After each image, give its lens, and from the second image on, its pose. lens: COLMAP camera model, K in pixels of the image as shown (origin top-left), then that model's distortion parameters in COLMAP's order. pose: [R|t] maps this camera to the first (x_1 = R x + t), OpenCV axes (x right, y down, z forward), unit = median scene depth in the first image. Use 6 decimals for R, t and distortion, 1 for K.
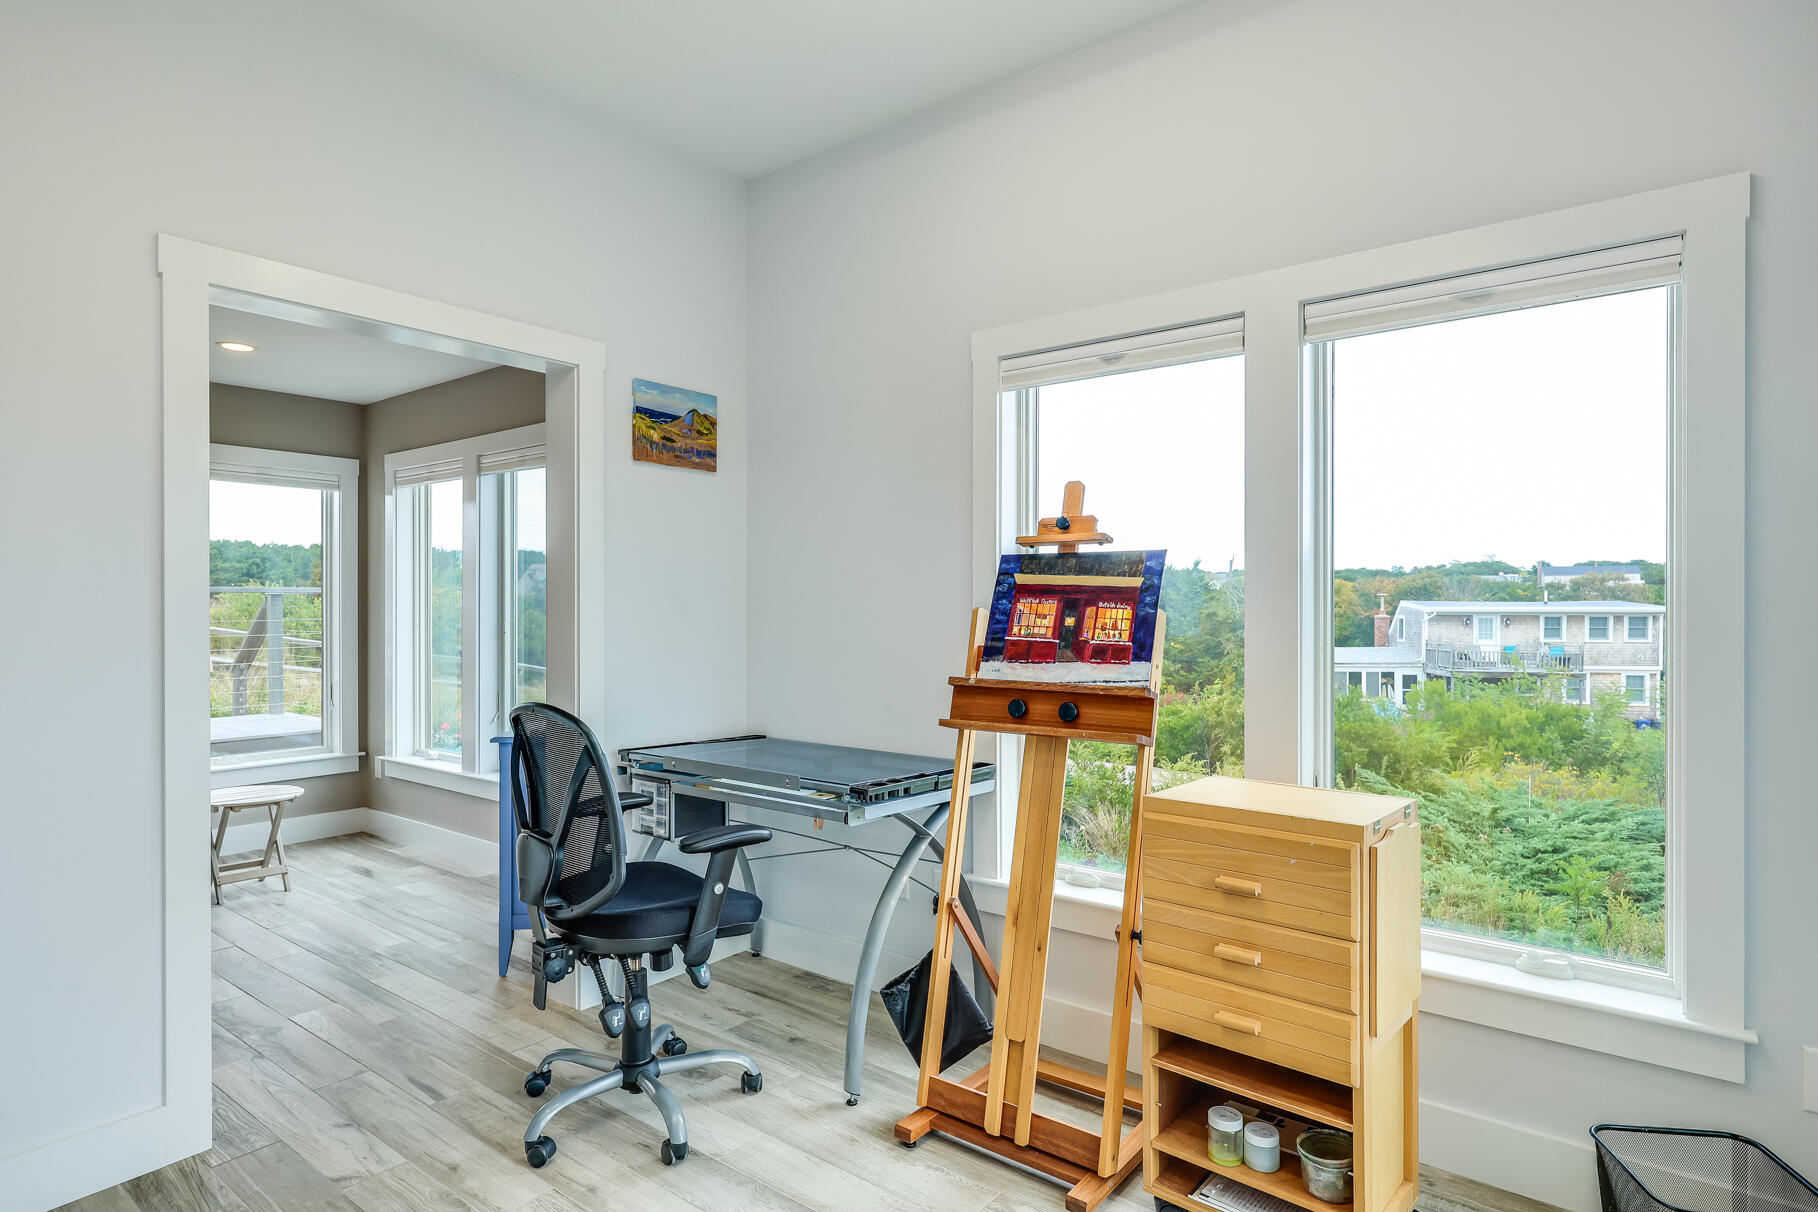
lens RADIAL K [[981.8, 0, 909.9], [0, 981.8, 612.5], [0, 0, 1]] dist [-0.005719, -0.000394]
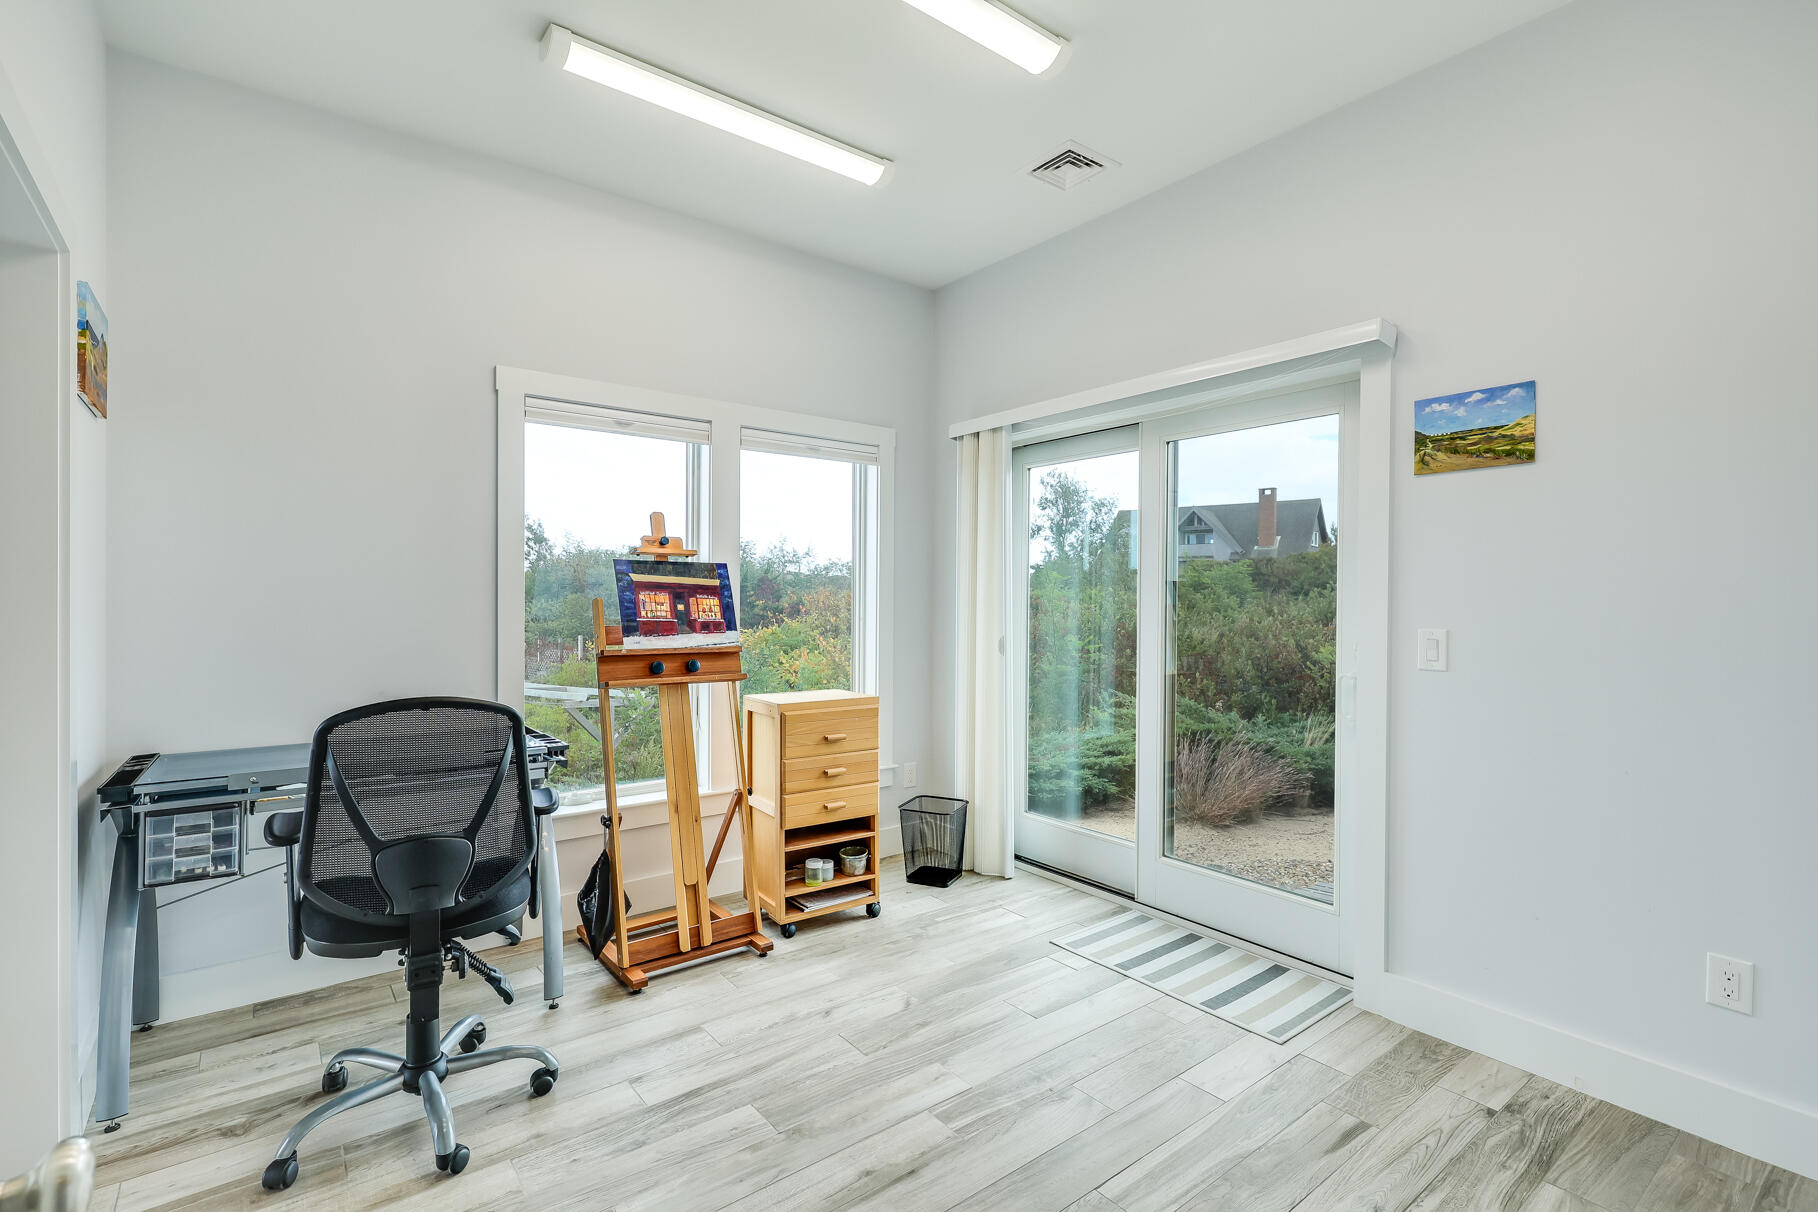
lens RADIAL K [[839.7, 0, 910.0], [0, 839.7, 601.1], [0, 0, 1]] dist [0.004037, 0.000312]
pose [[0.233049, -0.003125, 0.972460, -1.021711], [-0.002746, 0.999989, 0.003872, -0.006241], [-0.972461, -0.003573, 0.233038, 0.350658]]
